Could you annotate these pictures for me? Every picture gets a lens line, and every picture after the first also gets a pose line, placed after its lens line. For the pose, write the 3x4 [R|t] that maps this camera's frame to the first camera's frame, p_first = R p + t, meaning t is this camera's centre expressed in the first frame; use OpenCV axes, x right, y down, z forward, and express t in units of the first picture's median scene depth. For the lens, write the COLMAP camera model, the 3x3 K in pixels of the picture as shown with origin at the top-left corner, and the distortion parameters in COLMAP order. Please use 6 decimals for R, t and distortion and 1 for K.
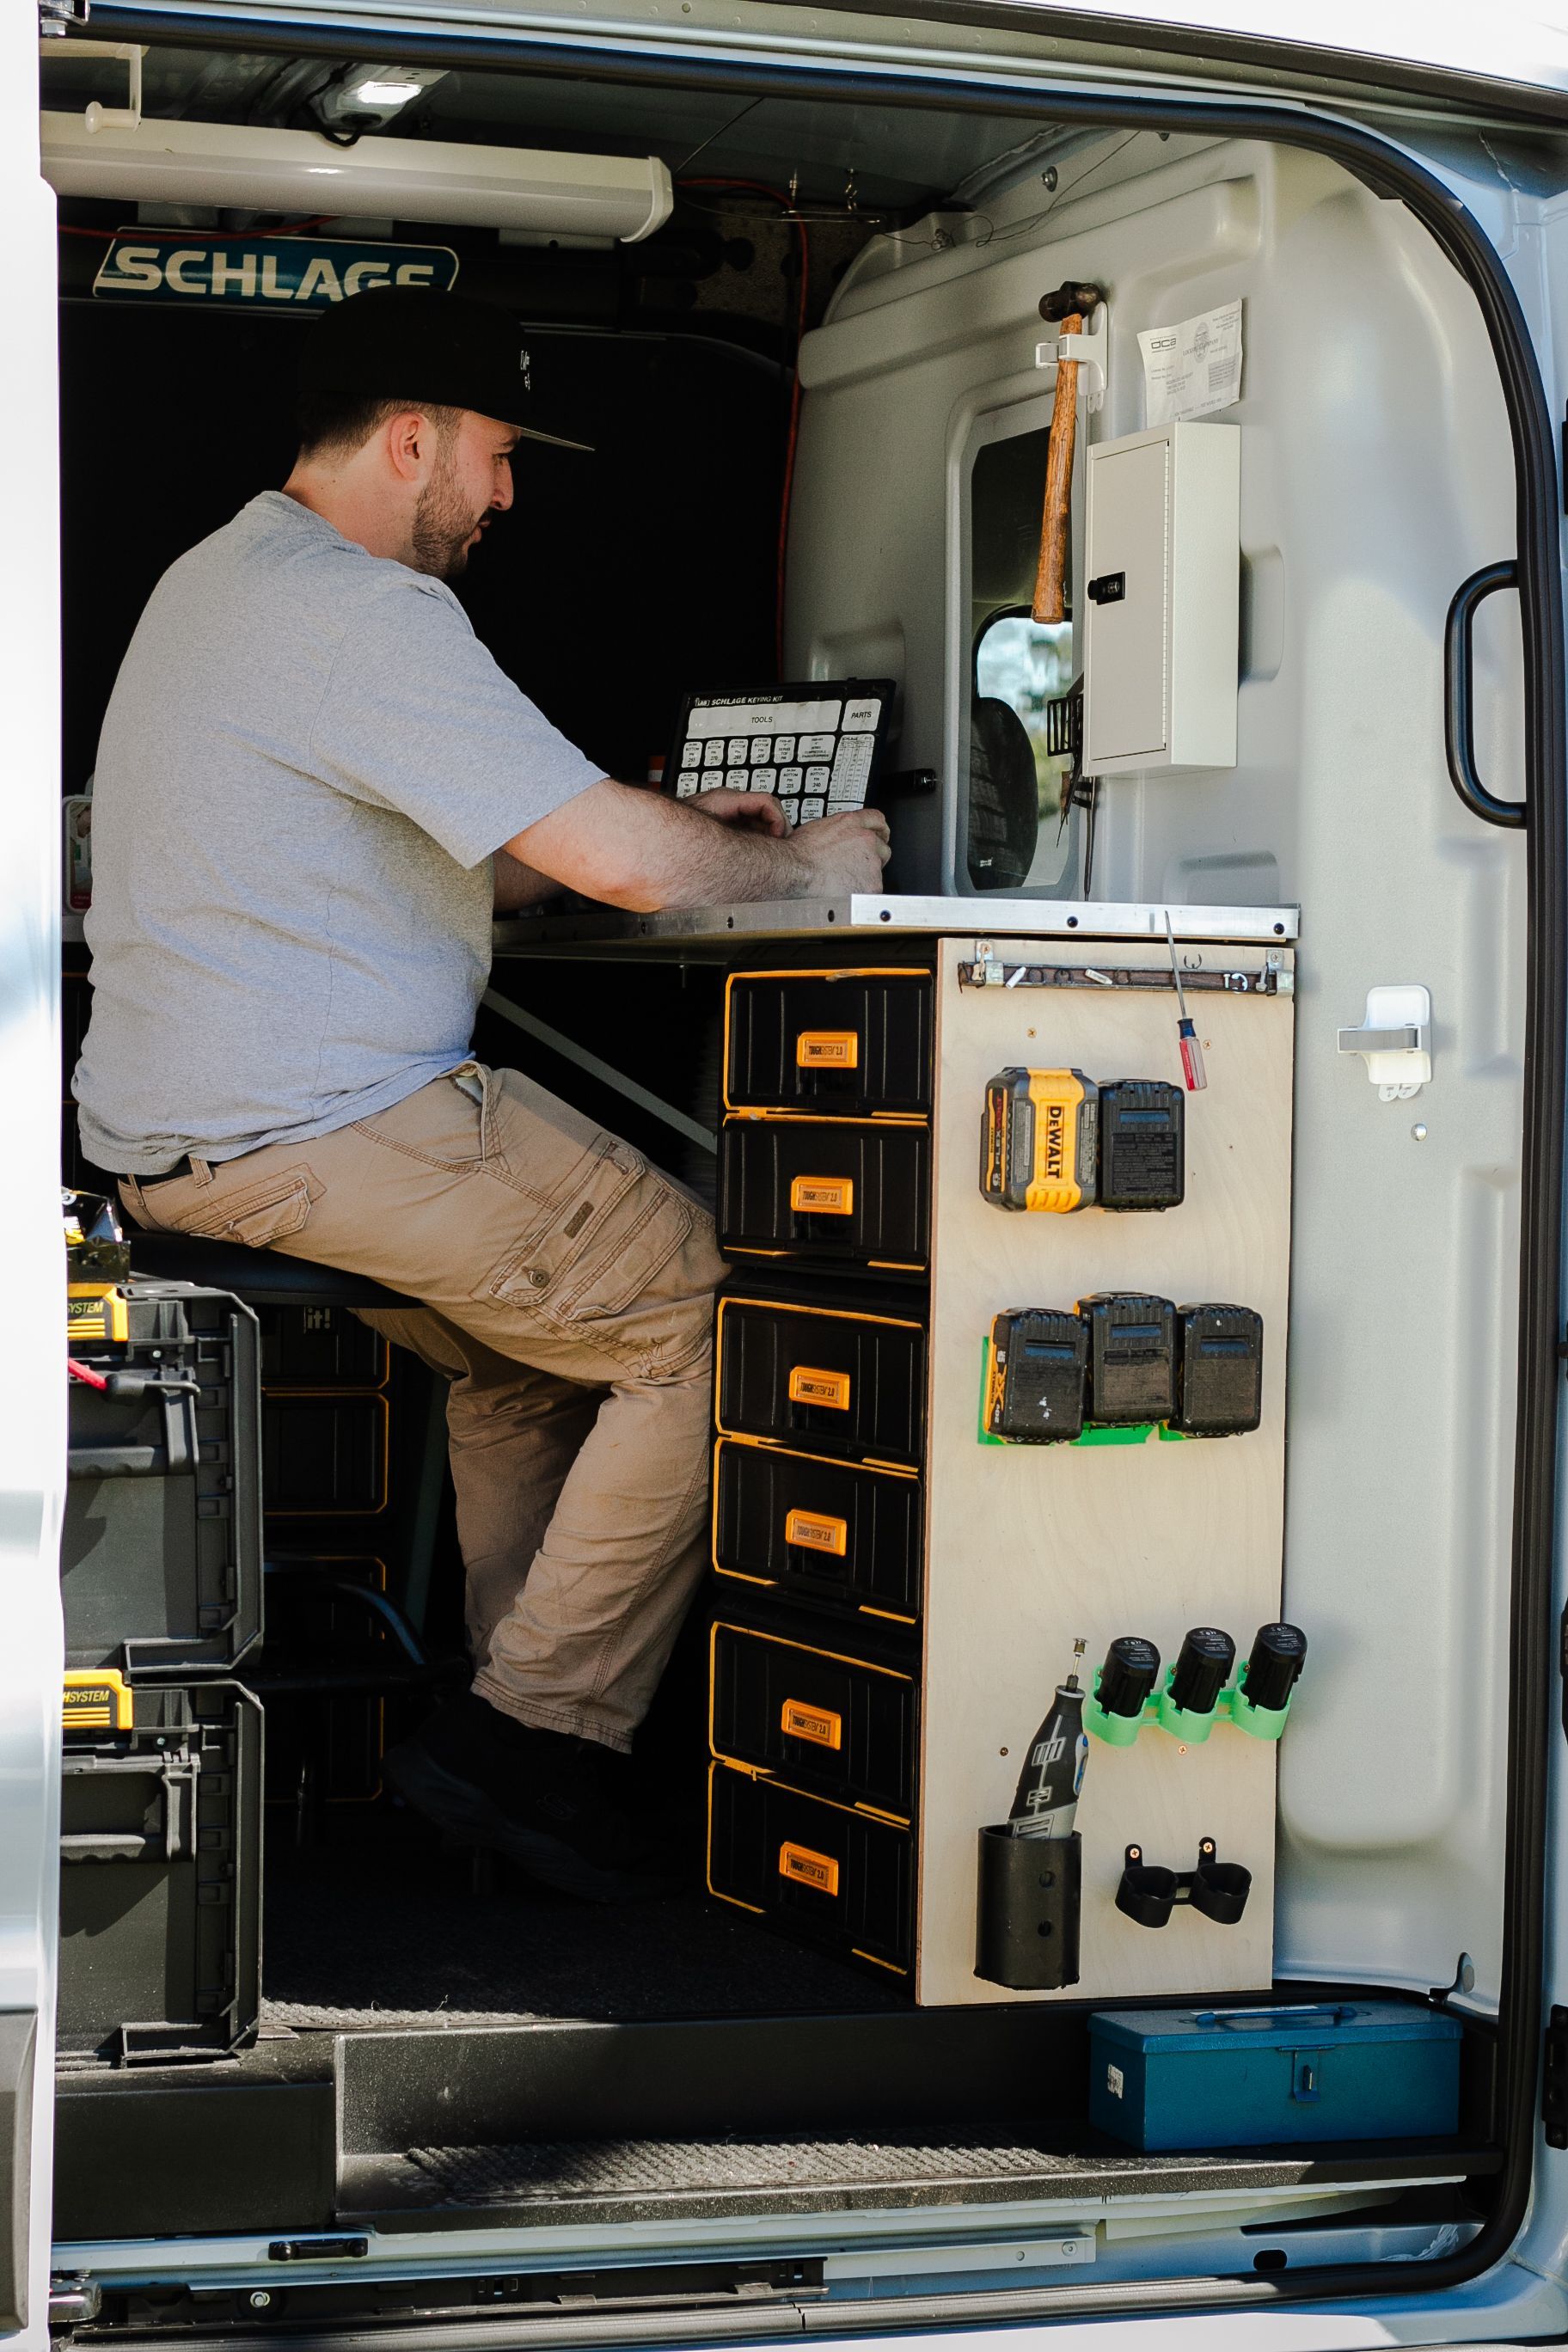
lens RADIAL K [[5523.4, 0, 784.0], [0, 5523.4, 1176.0], [0, 0, 1]] dist [-0.072623, -0.358973]
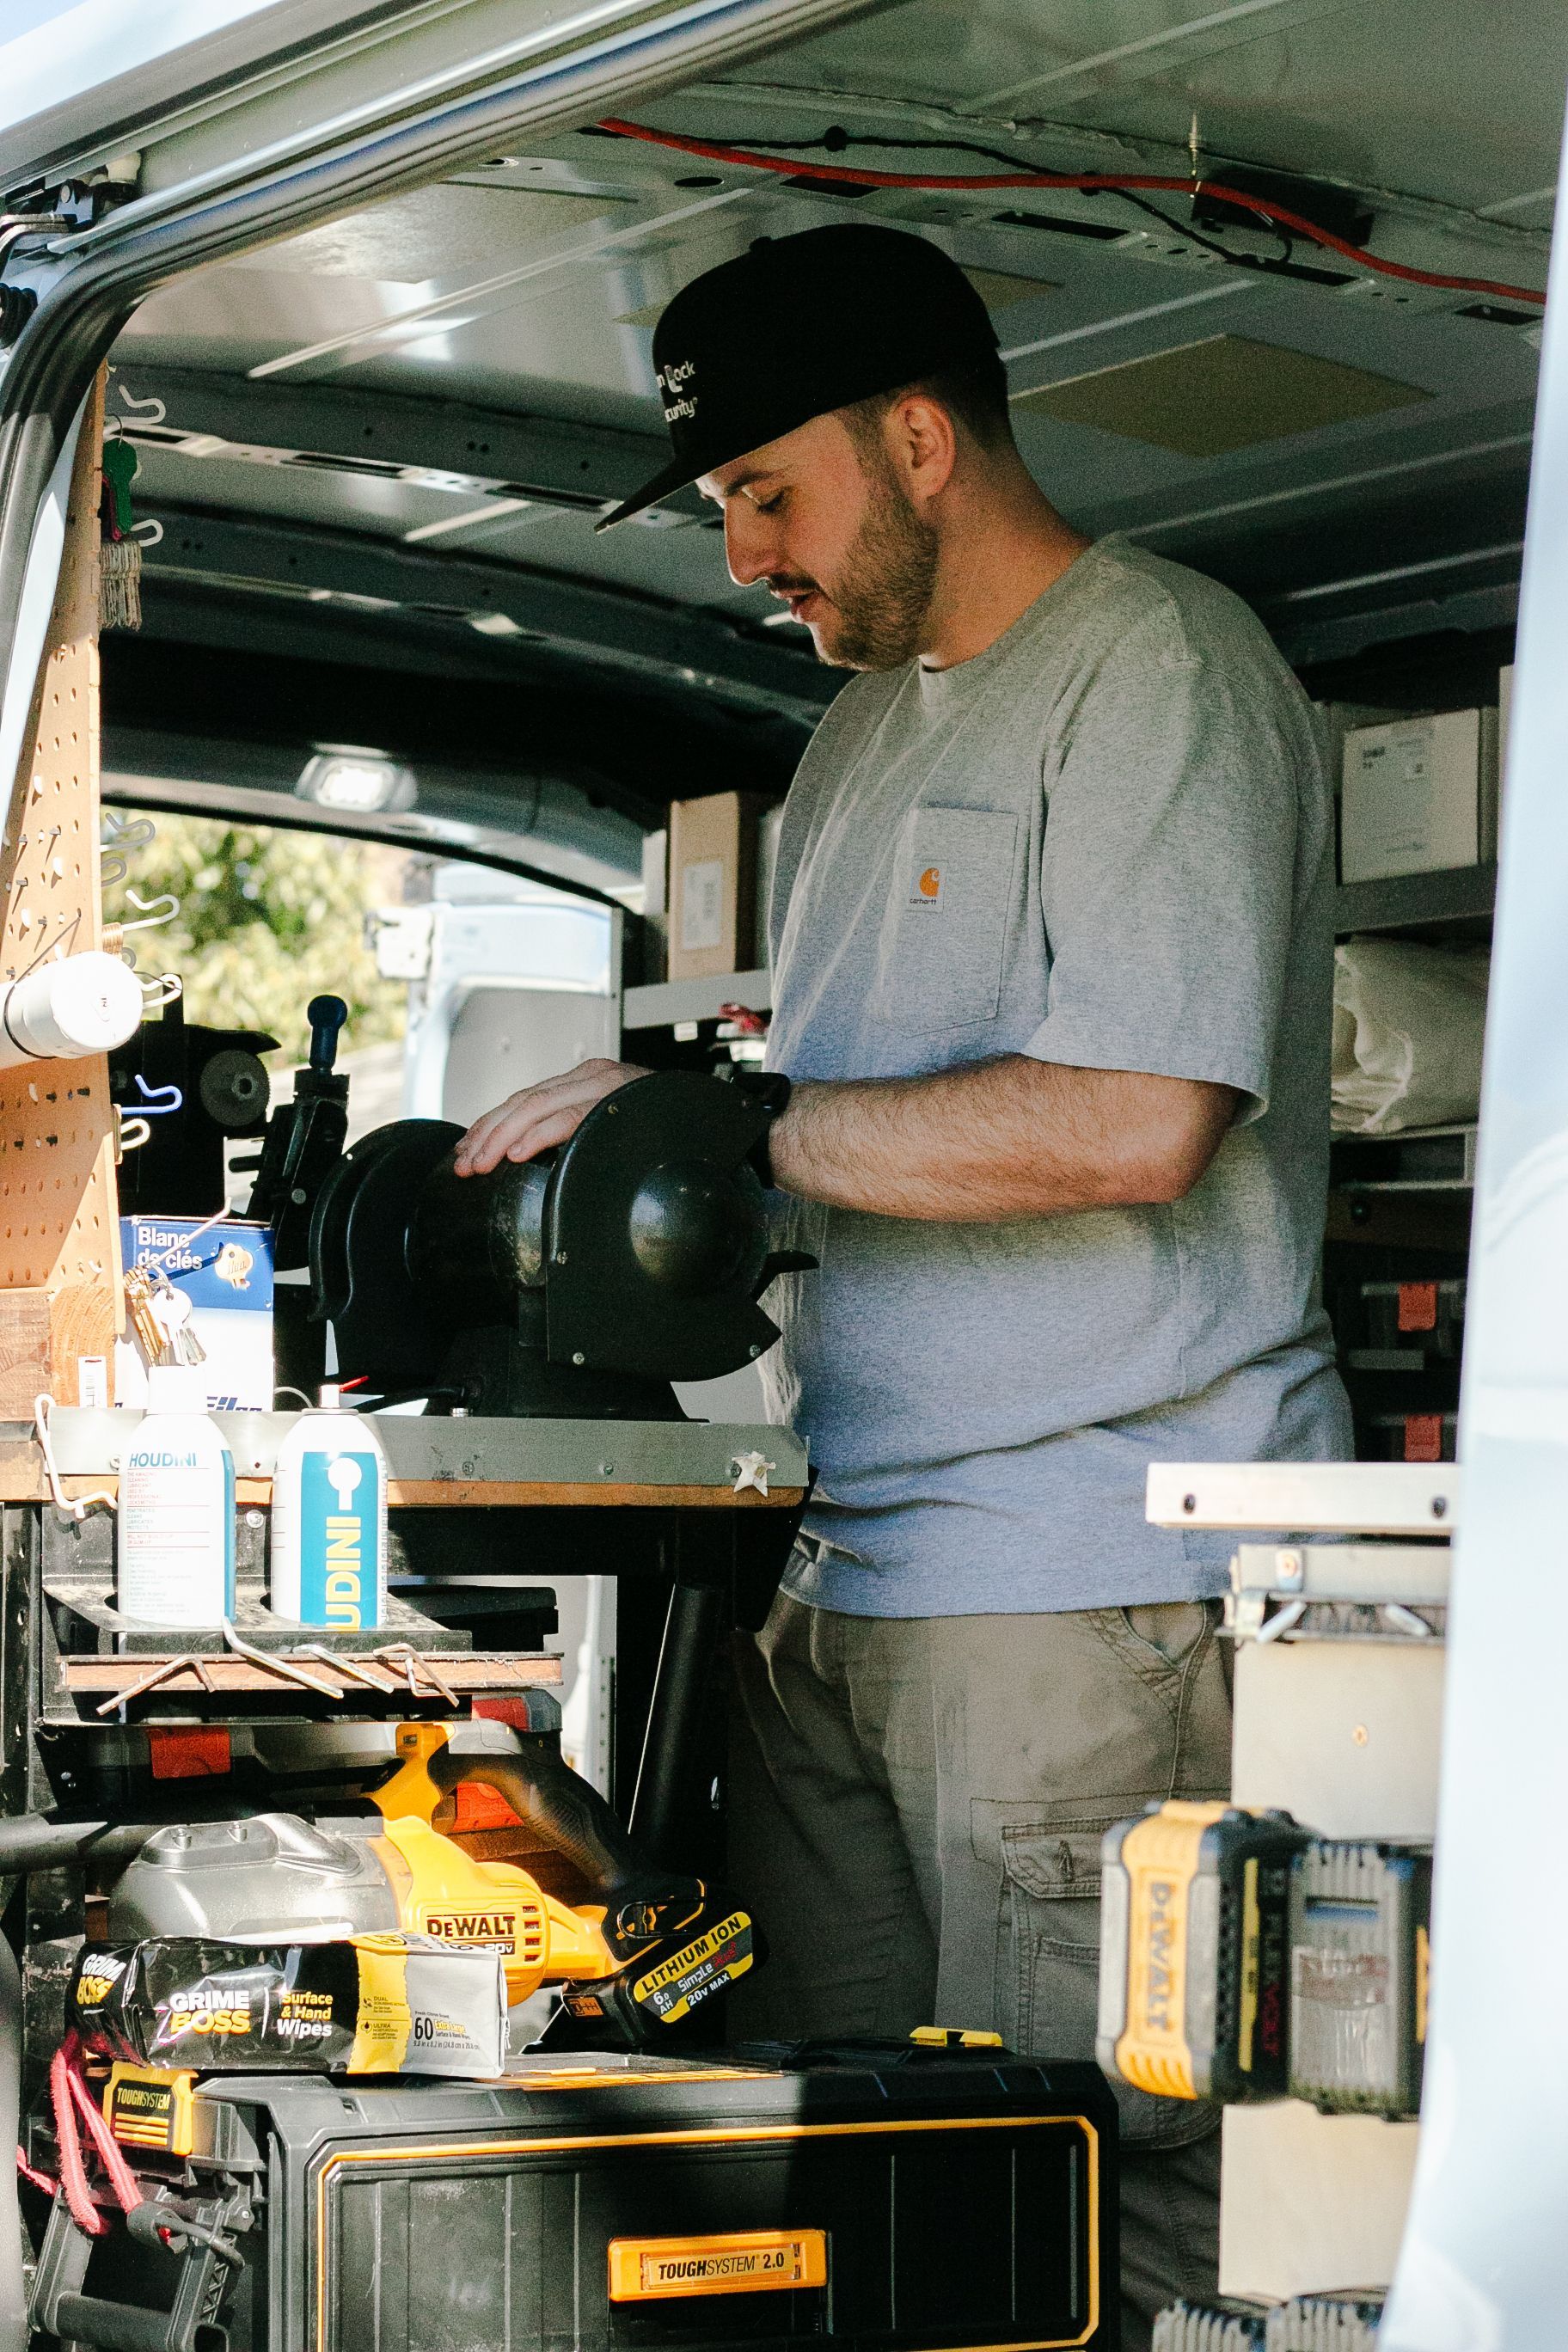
lens RADIAL K [[5523.4, 0, 784.0], [0, 5523.4, 1176.0], [0, 0, 1]] dist [-0.072623, -0.358973]
pose [[0.223449, -0.081001, -0.971344, 0.518081], [-0.045164, 0.994610, -0.093330, -0.027596], [0.973669, 0.064724, 0.218587, 0.849350]]
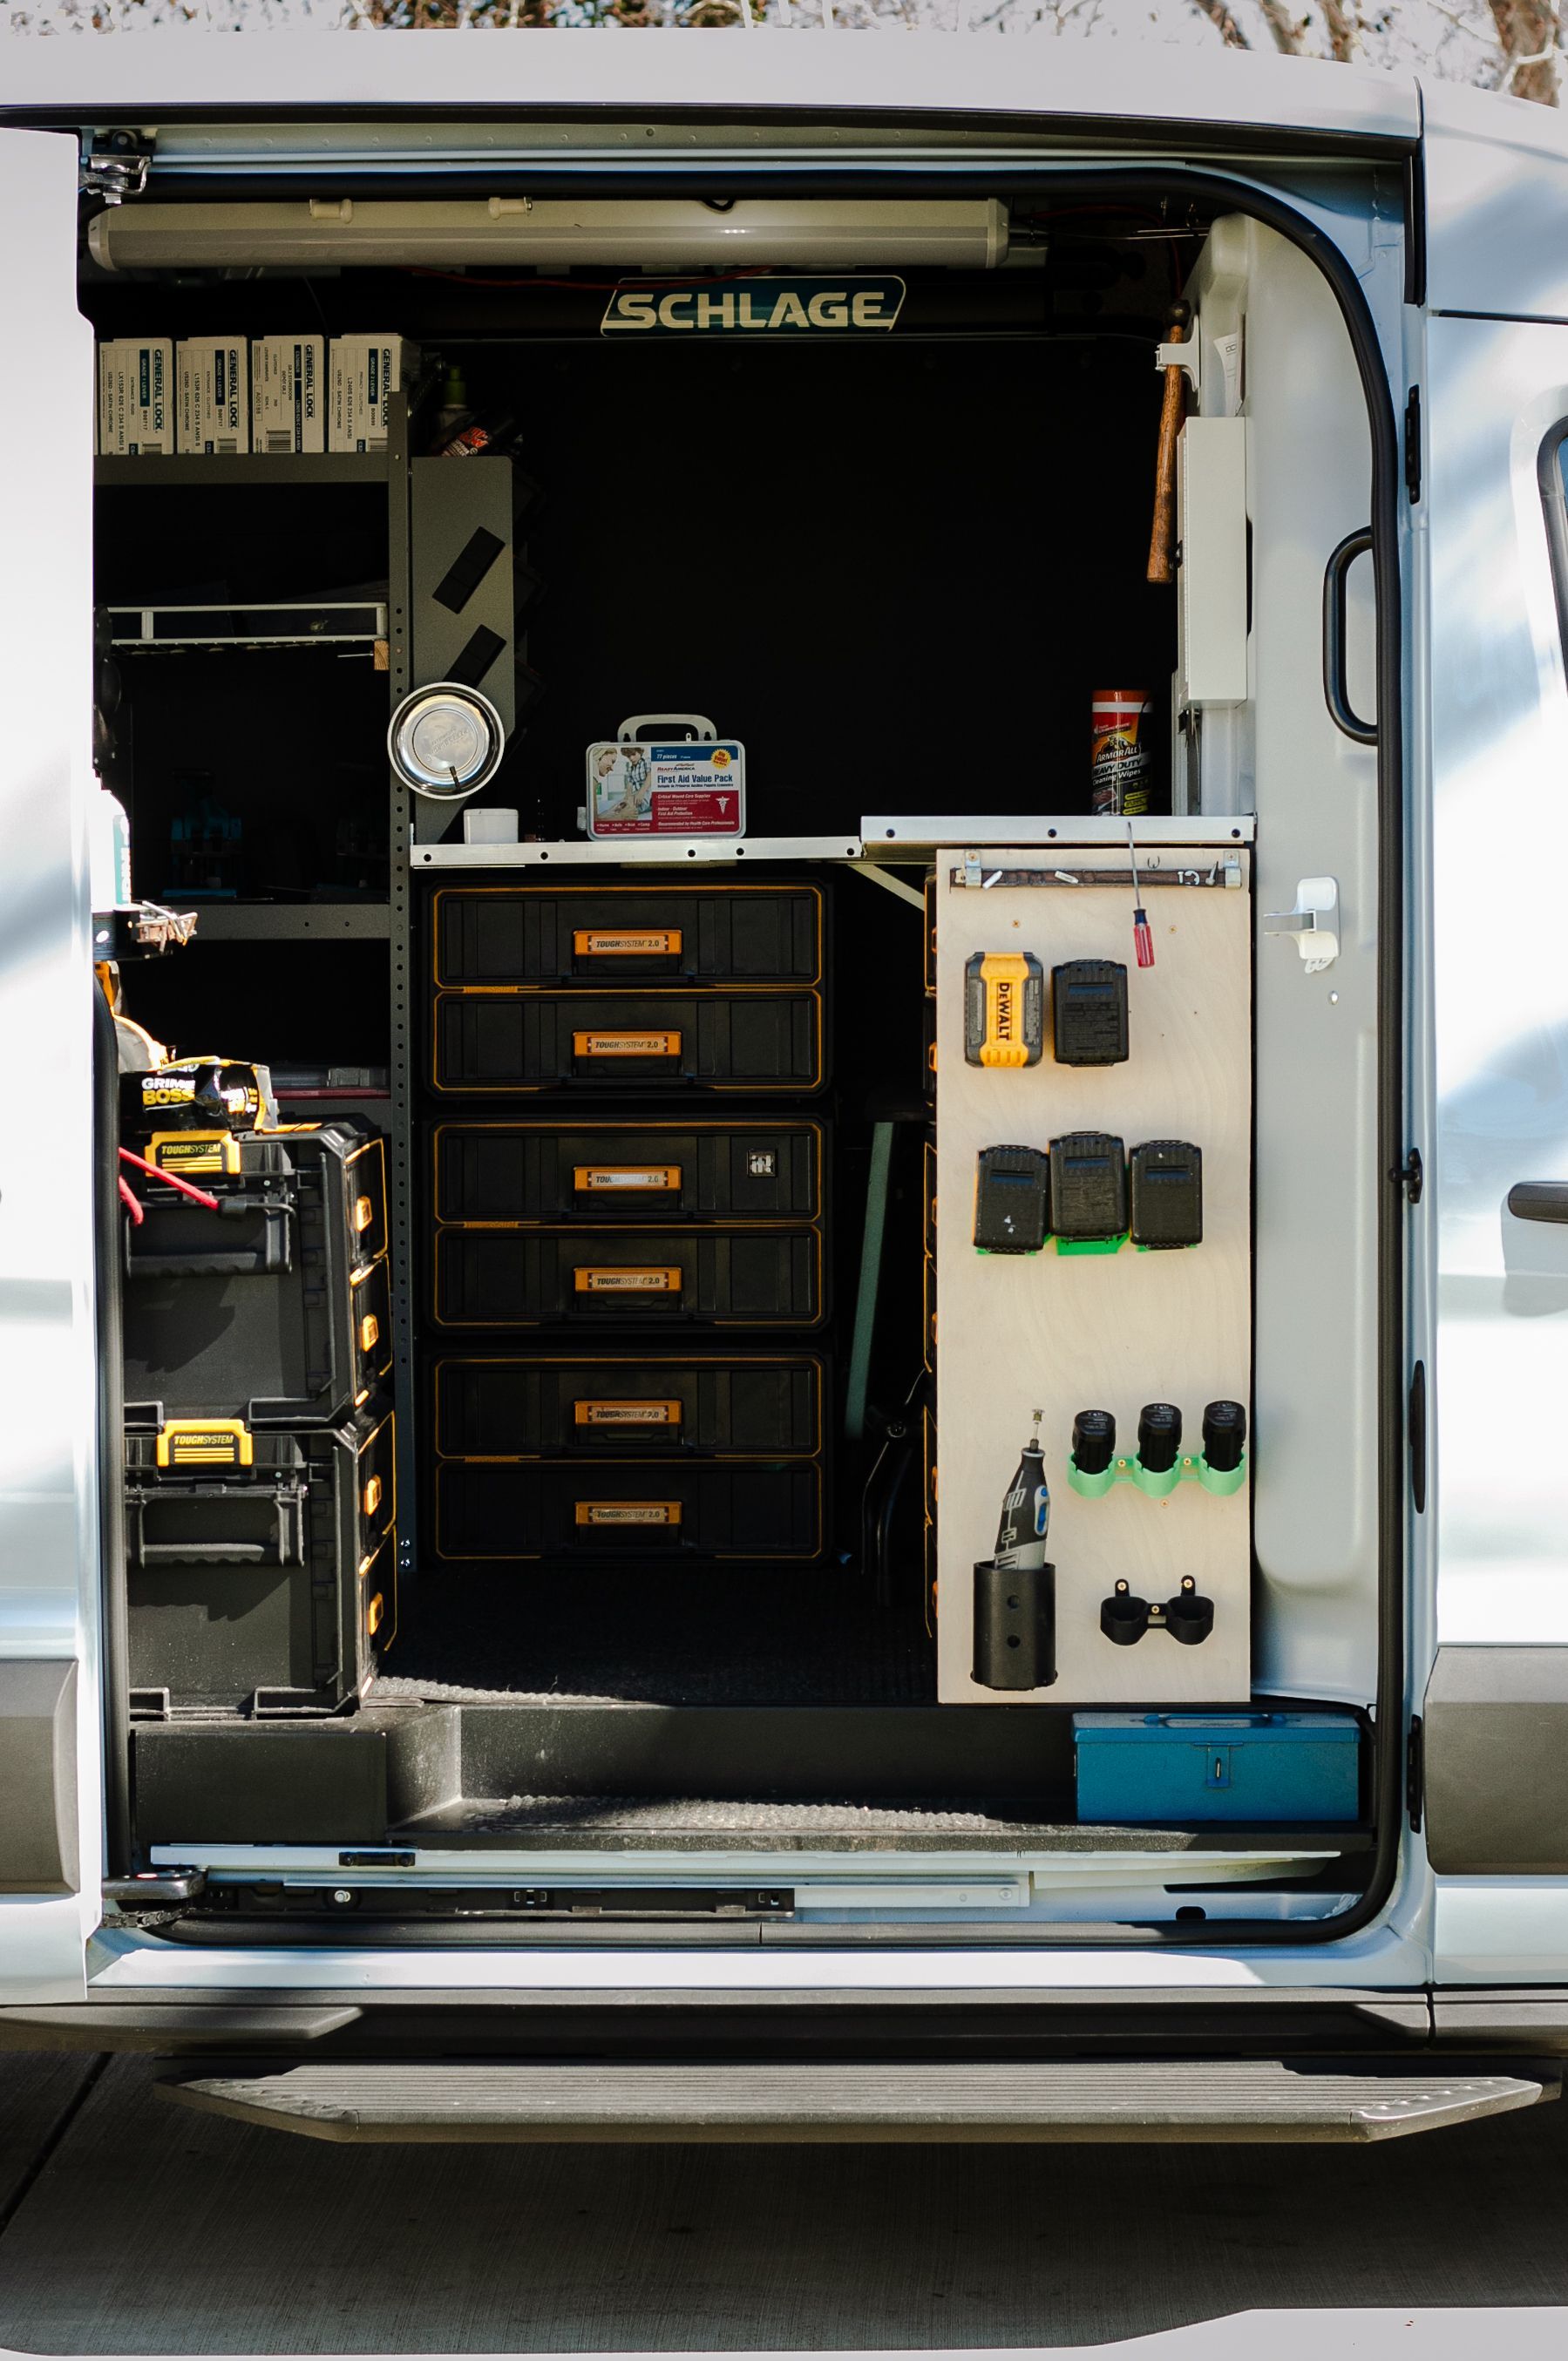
lens RADIAL K [[5667.8, 0, 784.0], [0, 5667.8, 1180.5], [0, 0, 1]] dist [-0.118034, 0.332204]
pose [[0.932747, -0.006738, -0.360468, 0.460344], [0.014399, 0.999724, 0.018572, 0.007530], [0.360243, -0.022514, 0.932587, -0.211545]]
